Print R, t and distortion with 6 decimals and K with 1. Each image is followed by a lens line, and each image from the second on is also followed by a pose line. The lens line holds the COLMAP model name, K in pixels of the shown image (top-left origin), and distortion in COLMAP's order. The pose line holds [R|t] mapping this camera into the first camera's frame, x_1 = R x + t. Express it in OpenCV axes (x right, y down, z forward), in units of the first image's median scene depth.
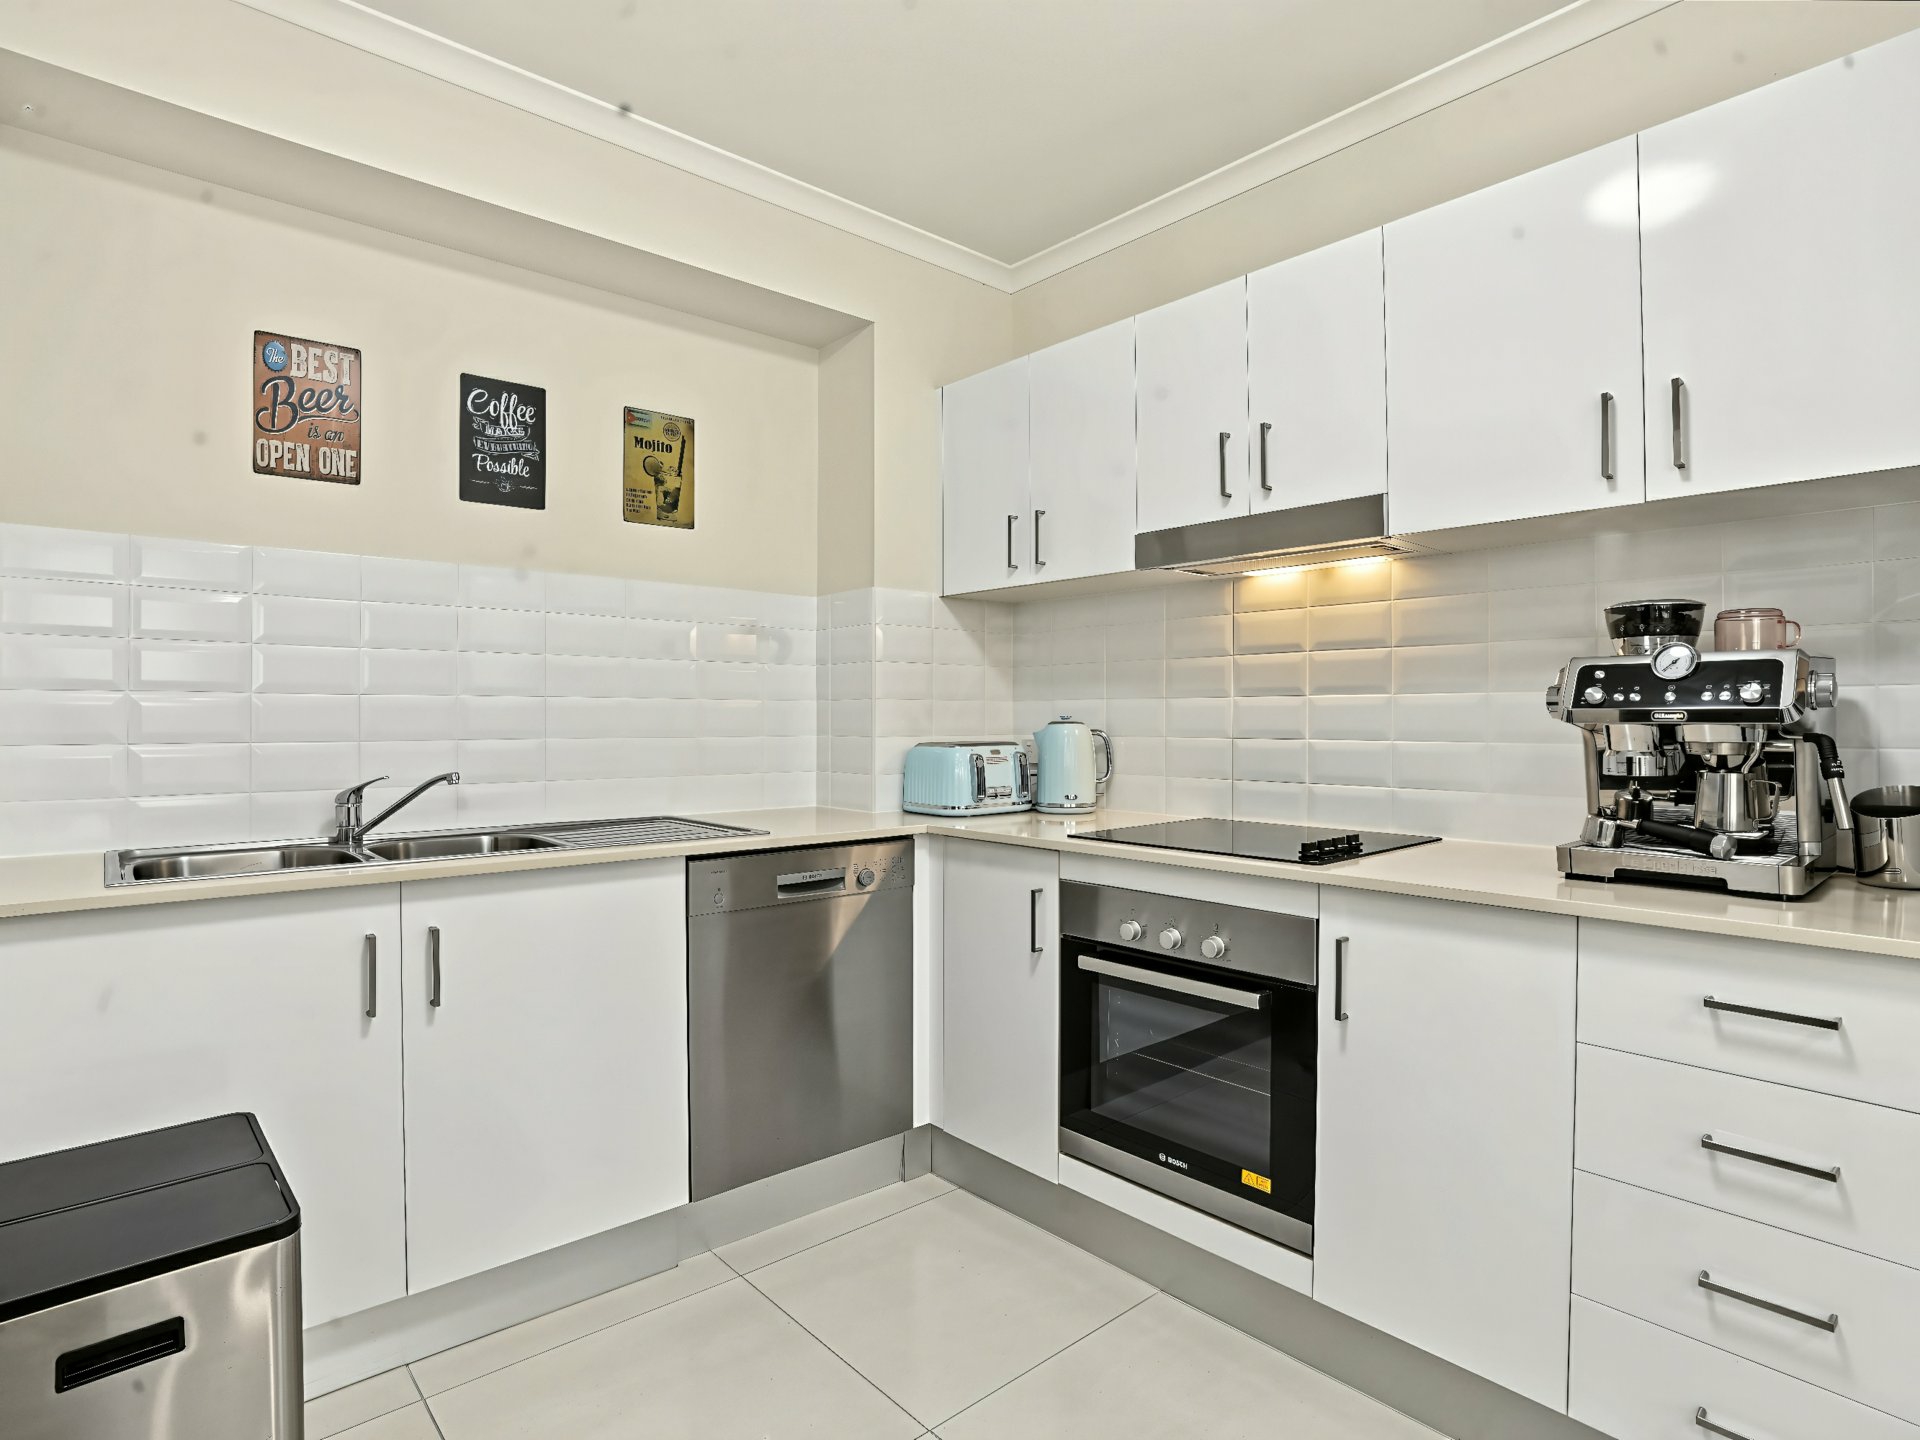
lens RADIAL K [[1011.9, 0, 946.5], [0, 1011.9, 714.6], [0, 0, 1]] dist [-0.061609, 0.024103]
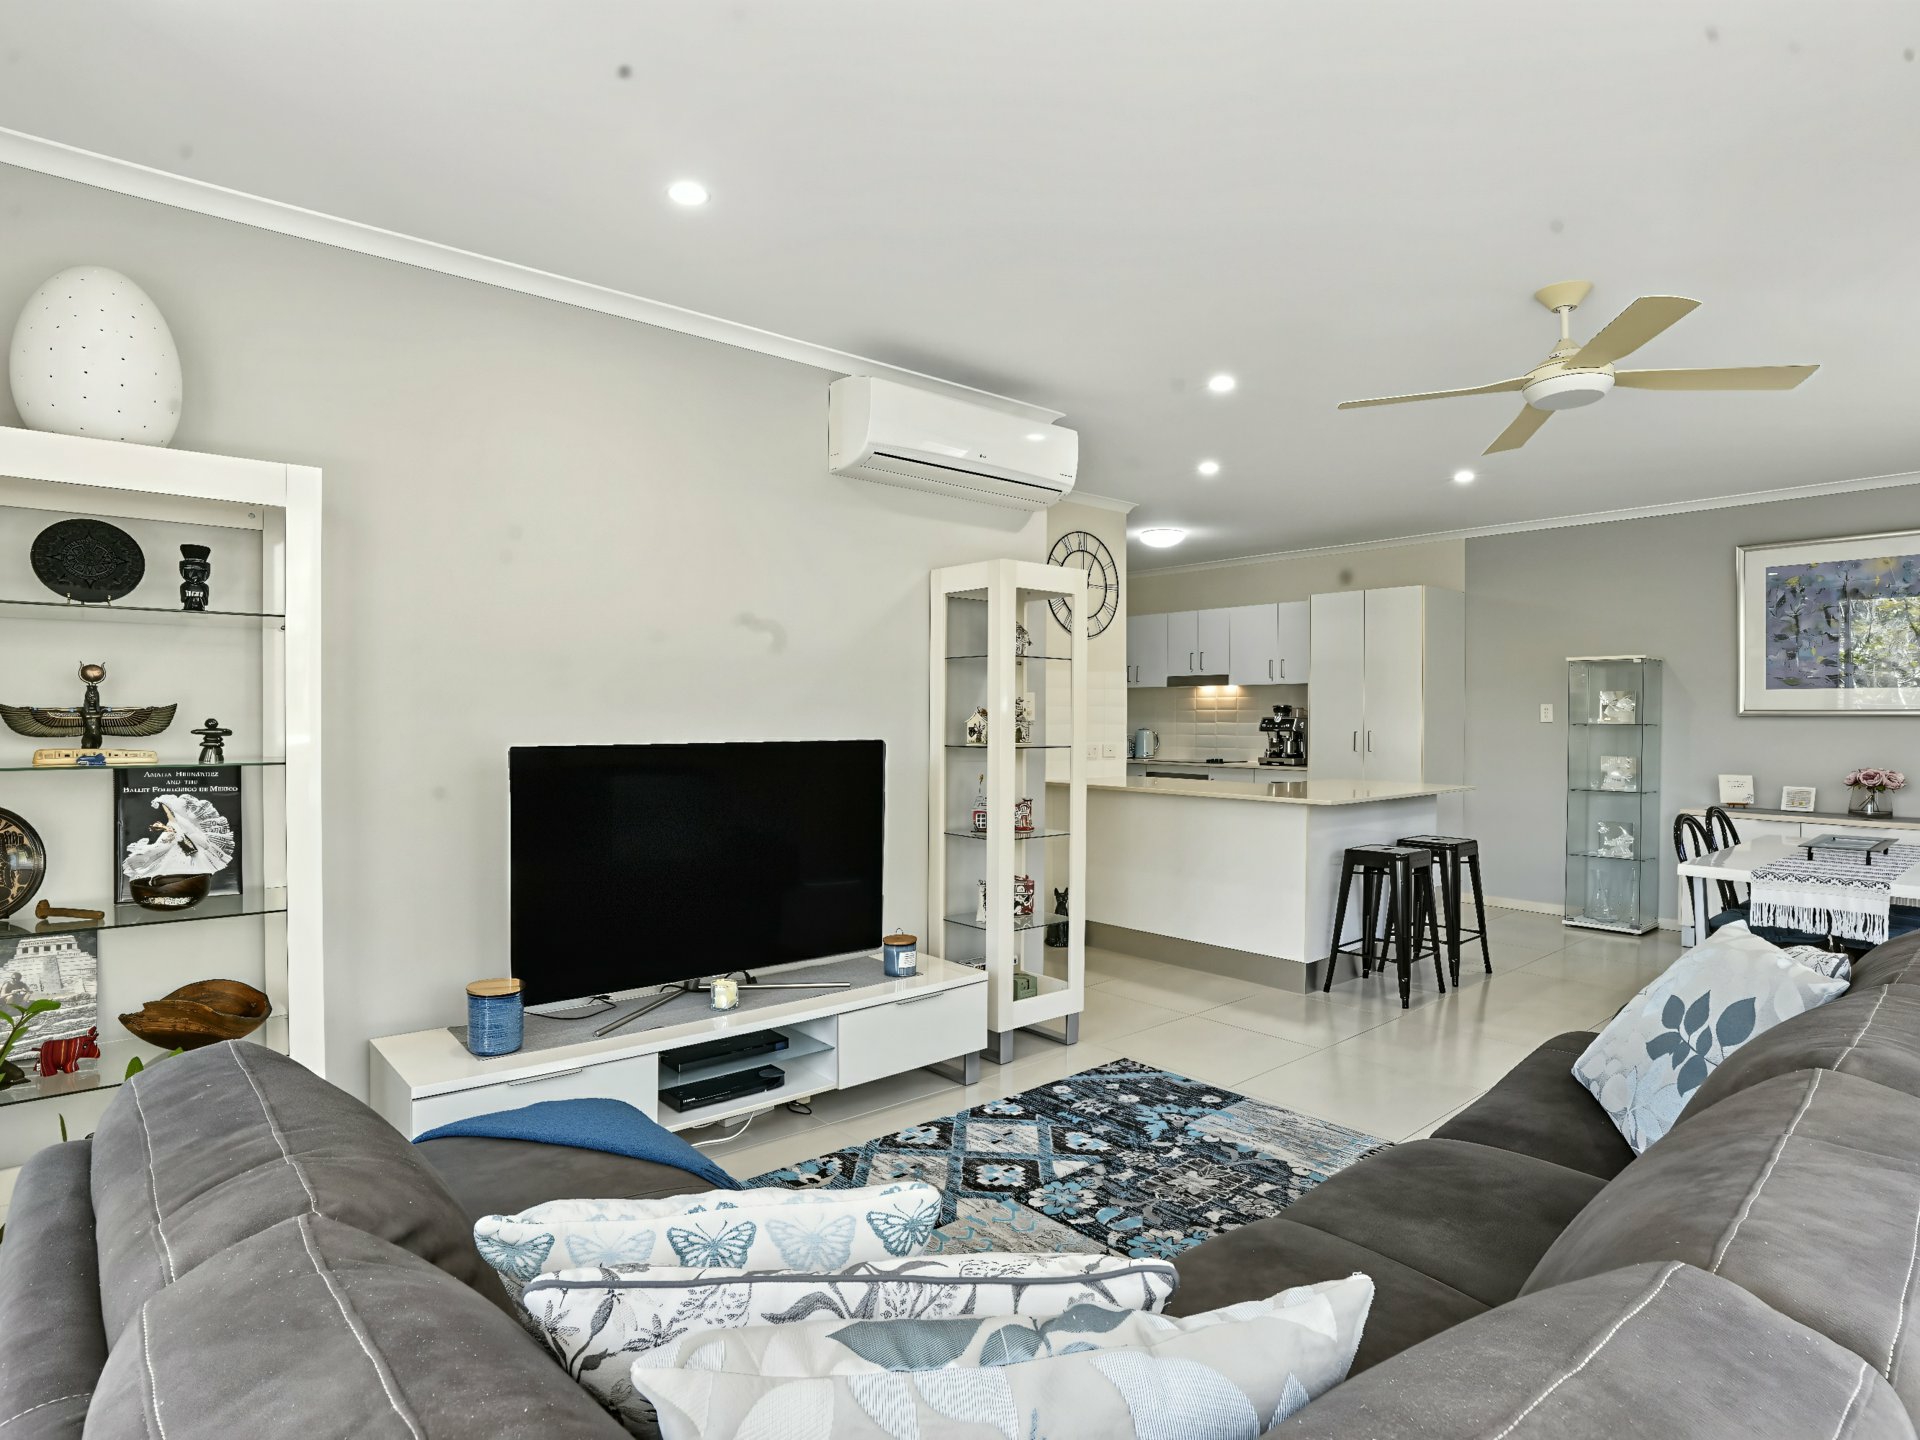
lens RADIAL K [[1059.4, 0, 960.0], [0, 1059.4, 720.0], [0, 0, 1]] dist [-0.061912, 0.030755]
pose [[0.999990, 0.004461, -0.000703, -0.500553], [-0.004459, 0.999986, 0.002902, -0.034378], [0.000716, -0.002899, 0.999996, -2.537313]]
